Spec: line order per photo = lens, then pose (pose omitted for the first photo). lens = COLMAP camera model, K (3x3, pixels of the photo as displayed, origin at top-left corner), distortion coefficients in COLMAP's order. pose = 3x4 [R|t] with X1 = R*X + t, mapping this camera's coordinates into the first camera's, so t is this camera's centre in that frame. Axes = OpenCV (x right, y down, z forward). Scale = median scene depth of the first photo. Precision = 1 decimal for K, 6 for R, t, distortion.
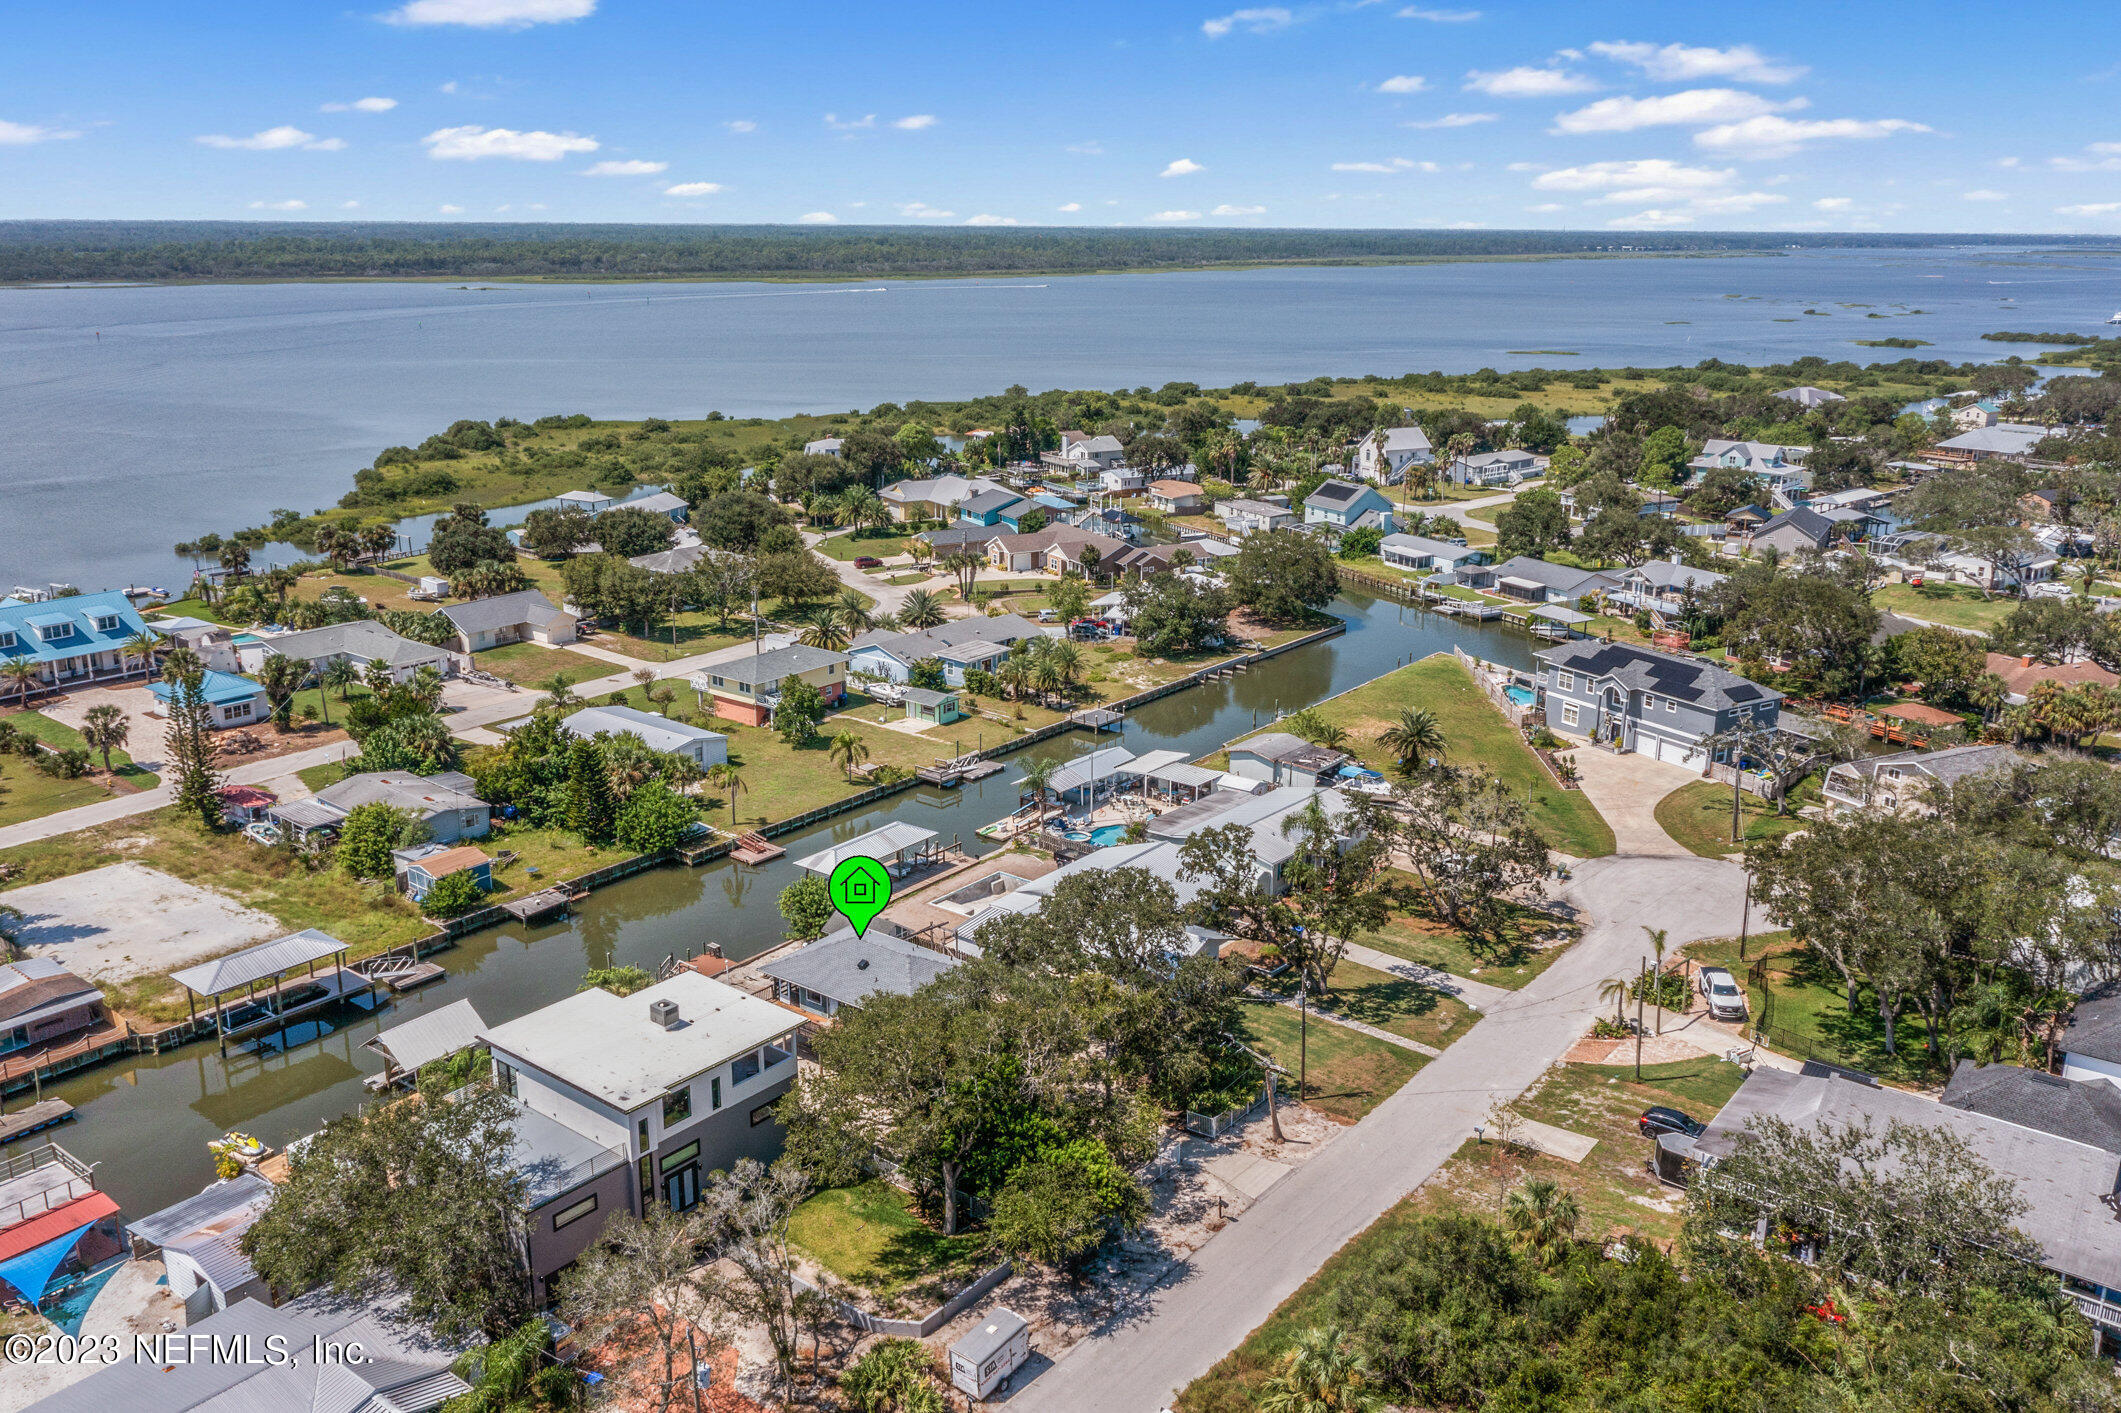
lens RADIAL K [[1715.2, 0, 1060.5], [0, 1715.2, 706.5], [0, 0, 1]] dist [0.002043, 0.008039]
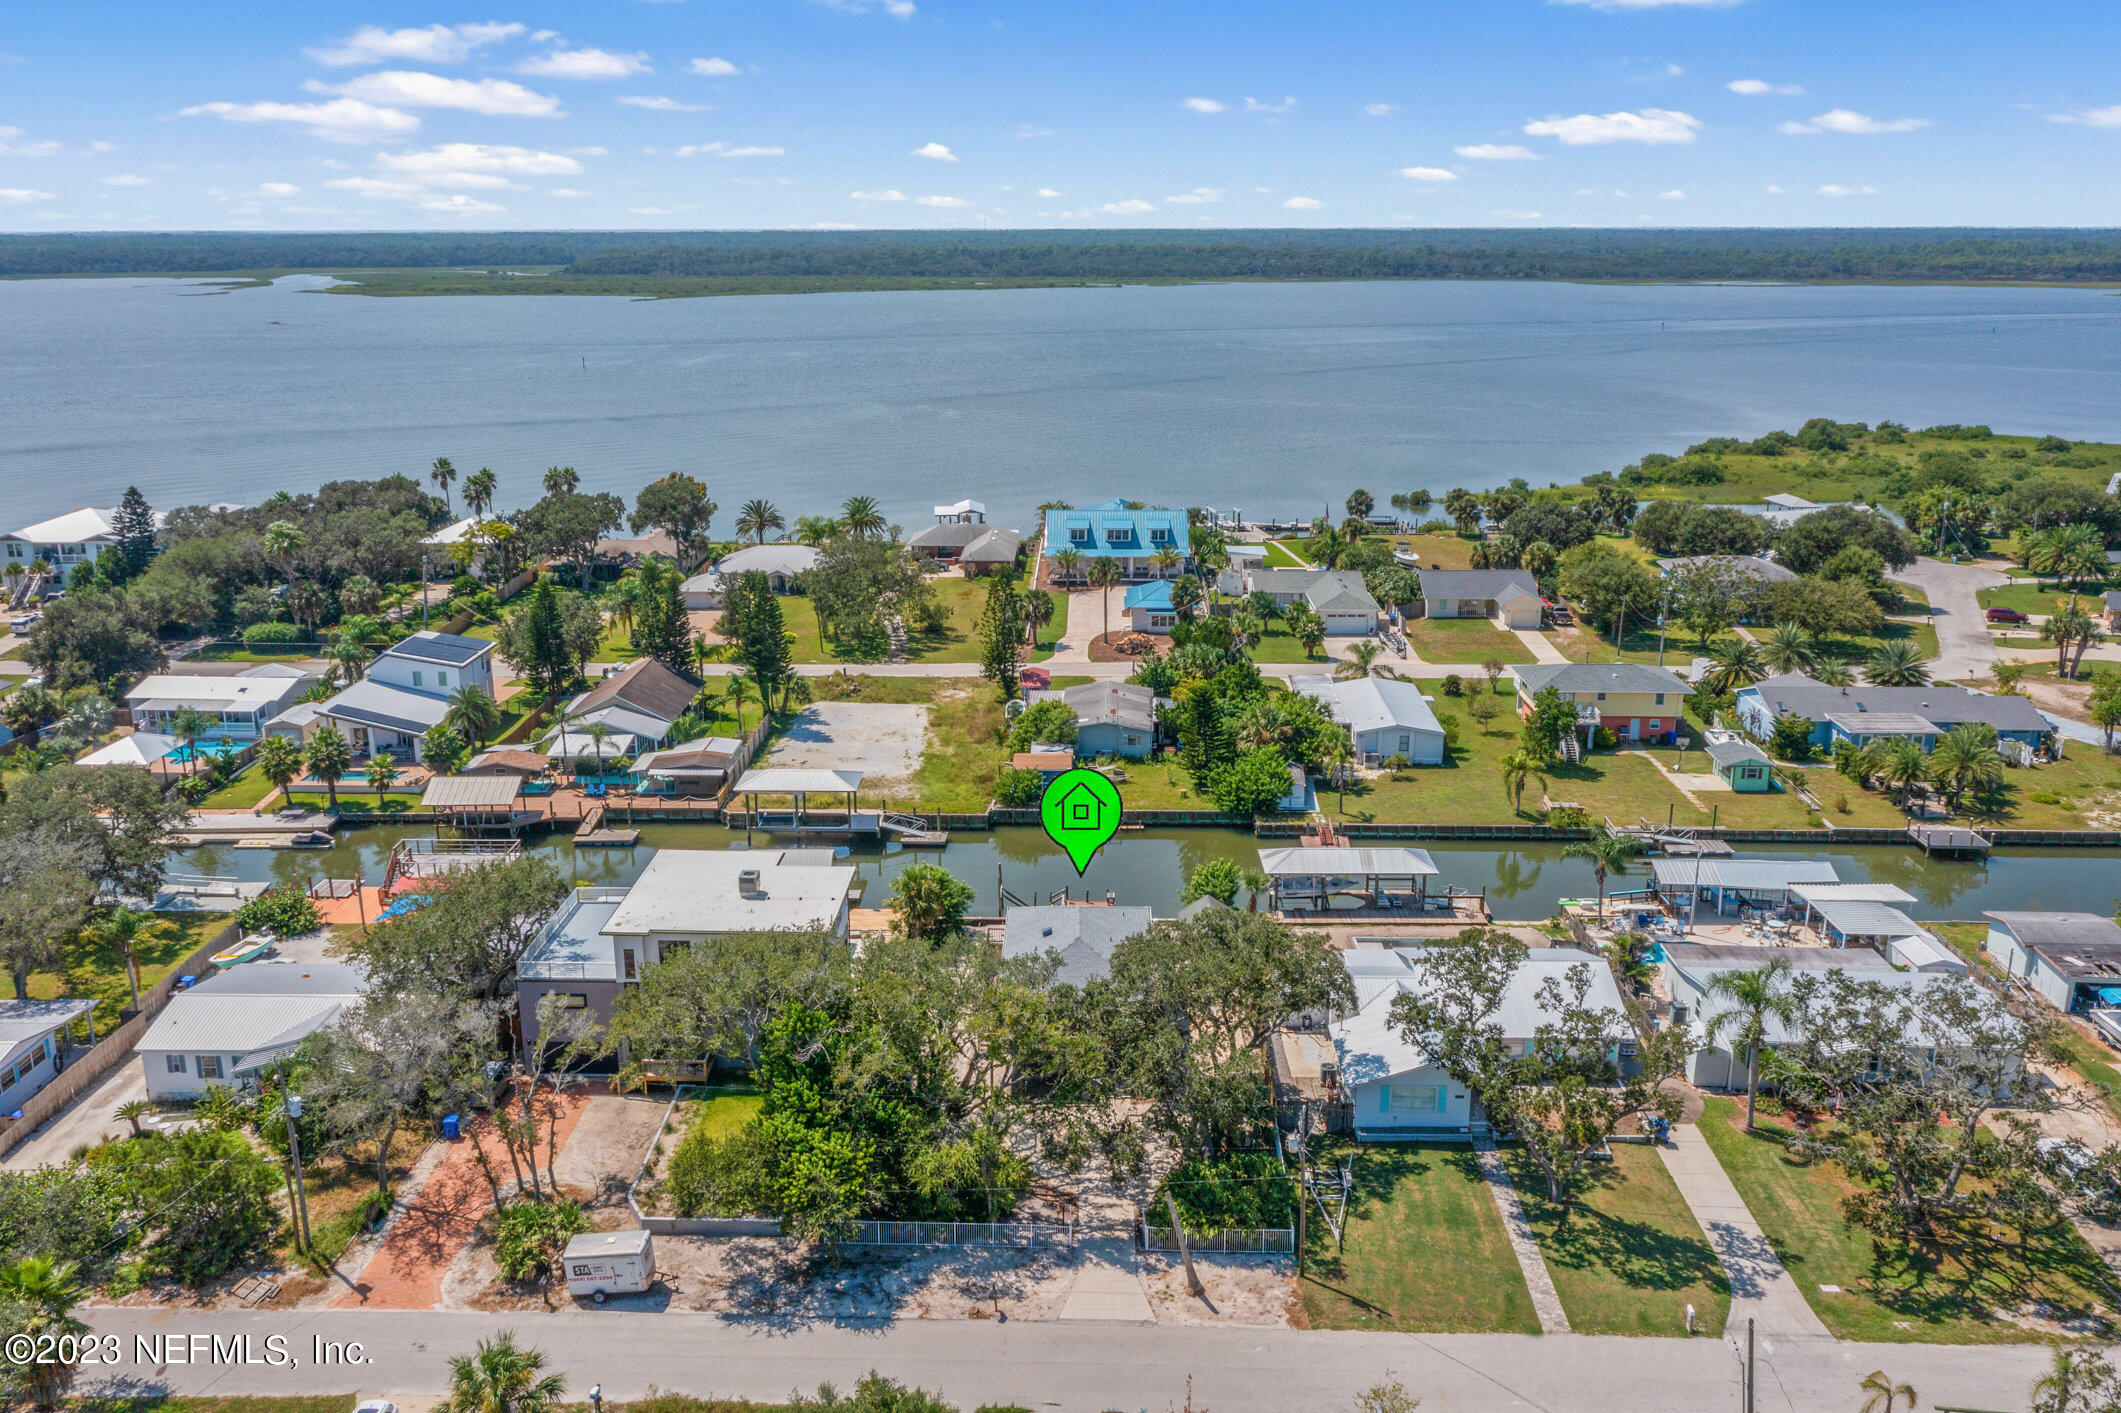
lens RADIAL K [[1715.2, 0, 1060.5], [0, 1715.2, 706.5], [0, 0, 1]] dist [0.002043, 0.008039]
pose [[0.591654, 0.213022, -0.777539, 0.430743], [-0.216820, 0.970969, 0.101031, -0.048678], [0.776489, 0.108811, 0.620666, 0.291666]]
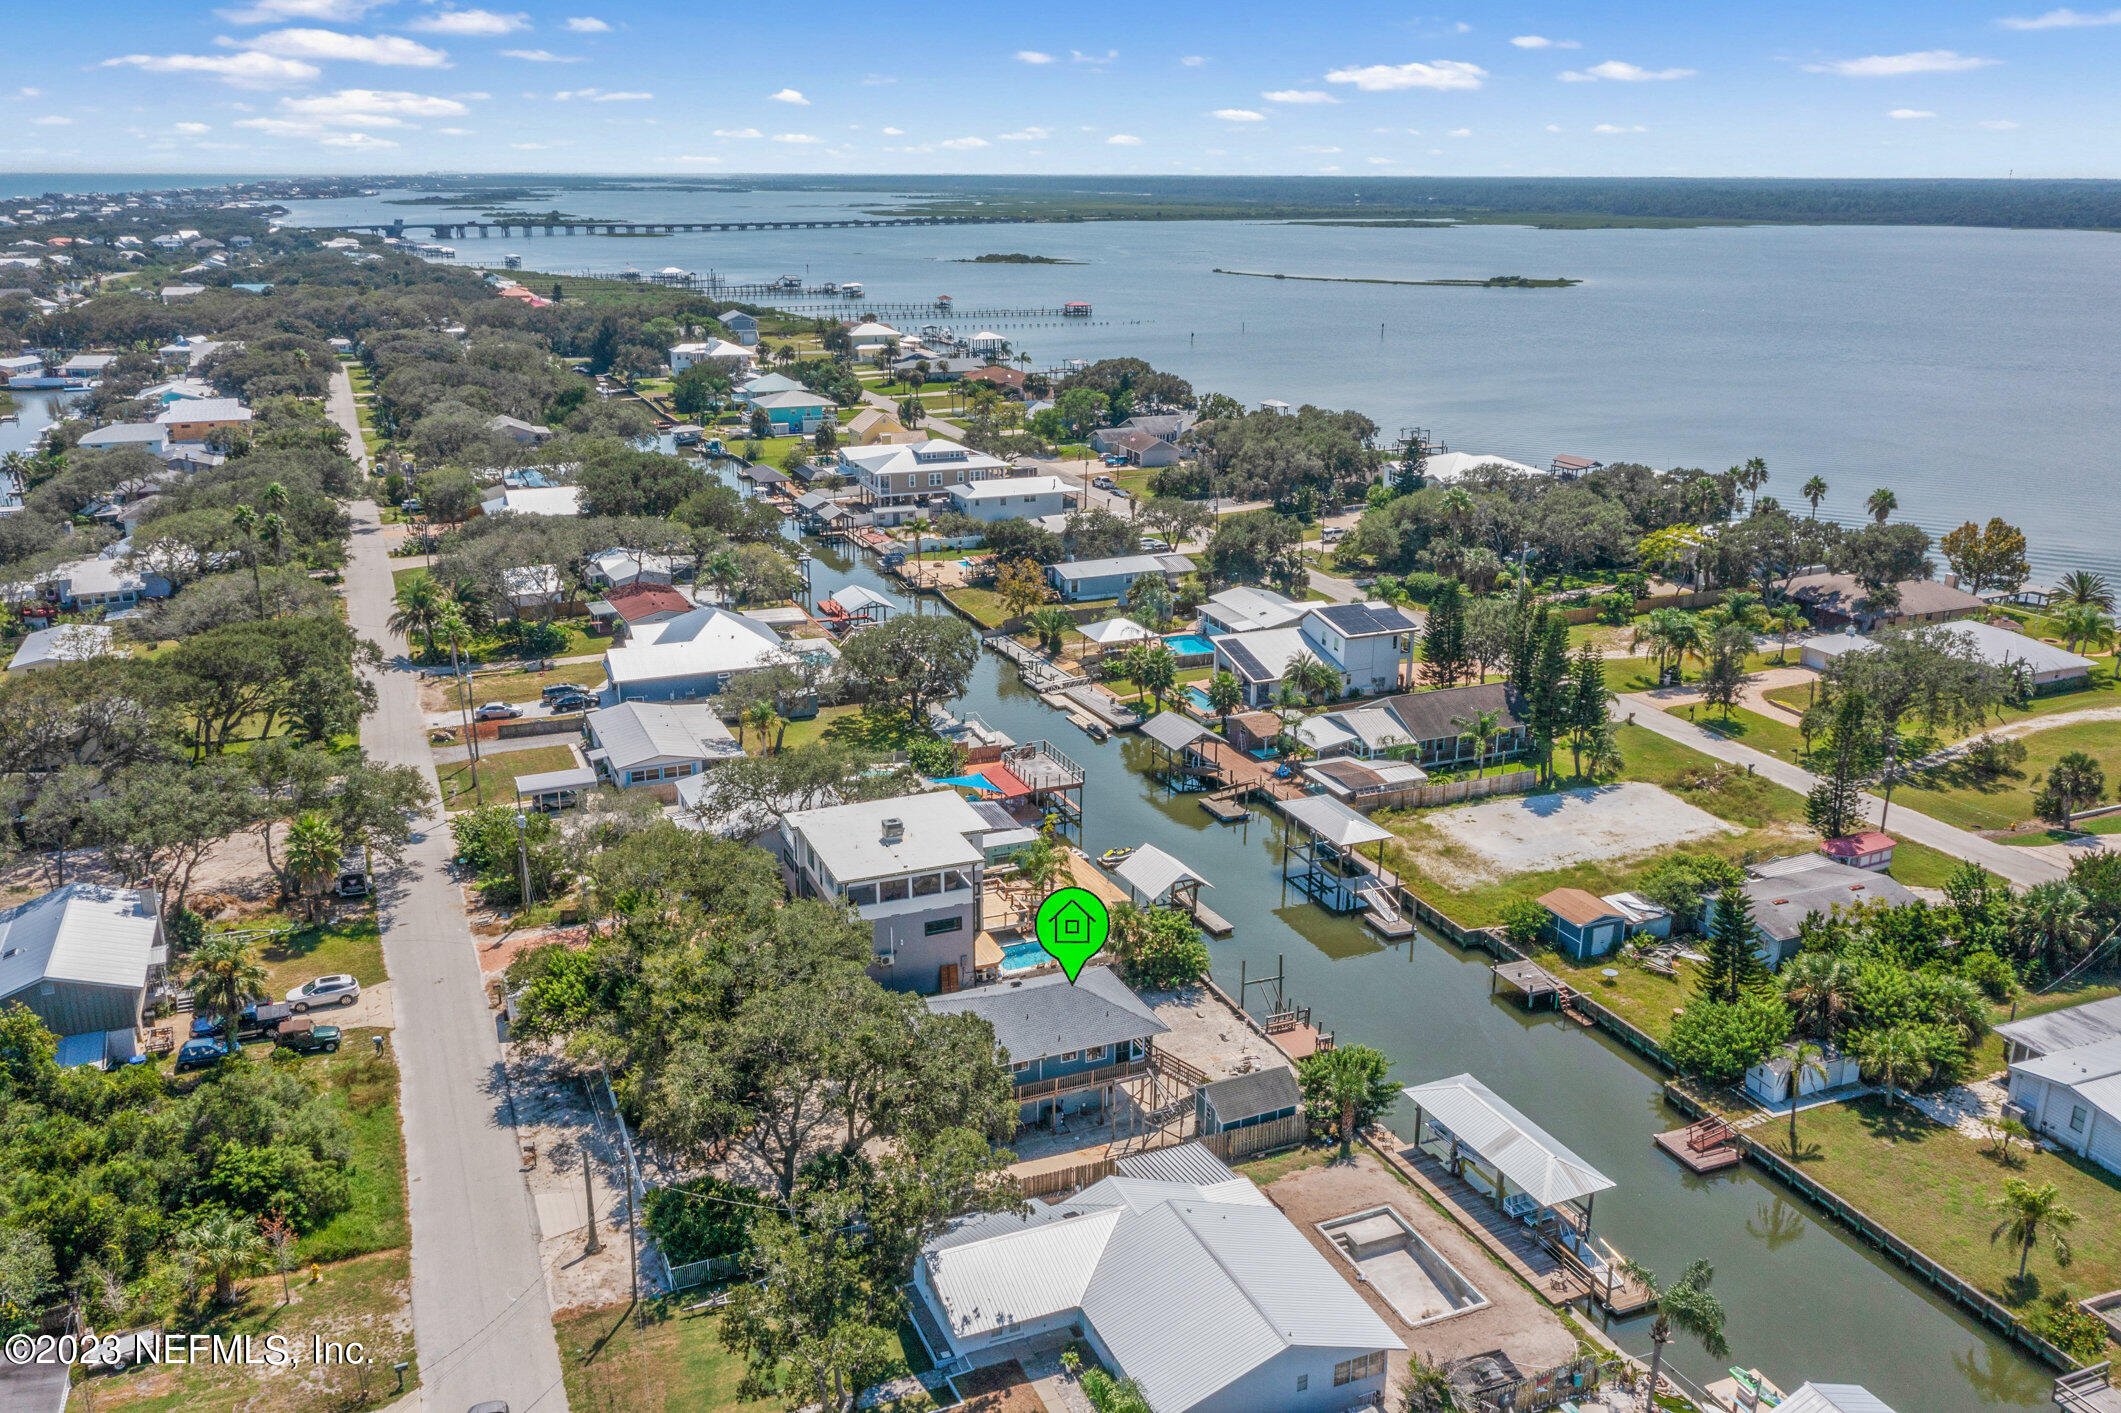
lens RADIAL K [[1715.2, 0, 1060.5], [0, 1715.2, 706.5], [0, 0, 1]] dist [0.002043, 0.008039]
pose [[-0.492819, 0.255808, -0.831680, 0.443376], [-0.248710, 0.874522, 0.416360, -0.274369], [0.833830, 0.412037, -0.367359, 0.938512]]
